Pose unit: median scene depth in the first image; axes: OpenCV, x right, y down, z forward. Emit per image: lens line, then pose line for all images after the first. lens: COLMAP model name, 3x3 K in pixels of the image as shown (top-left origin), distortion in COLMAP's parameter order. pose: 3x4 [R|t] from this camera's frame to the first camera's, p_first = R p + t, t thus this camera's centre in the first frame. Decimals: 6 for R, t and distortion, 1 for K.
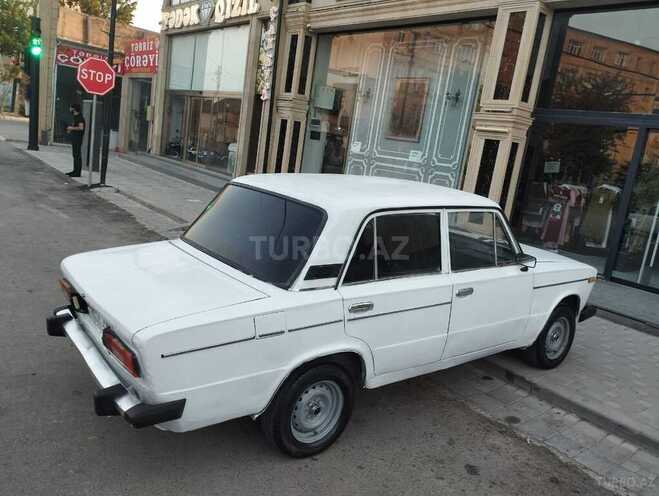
lens RADIAL K [[501.1, 0, 363.5], [0, 501.1, 237.4], [0, 0, 1]] dist [0.075702, -0.109102]
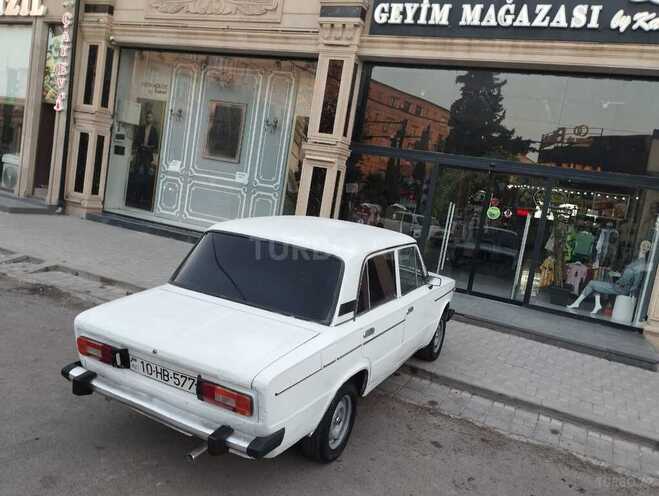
lens RADIAL K [[485.4, 0, 330.4], [0, 485.4, 236.7], [0, 0, 1]] dist [0.066049, -0.088574]
pose [[0.917516, -0.035153, 0.396143, -0.136656], [0.039908, 0.999196, -0.003765, -0.024480], [-0.395692, 0.019264, 0.918181, -0.022575]]
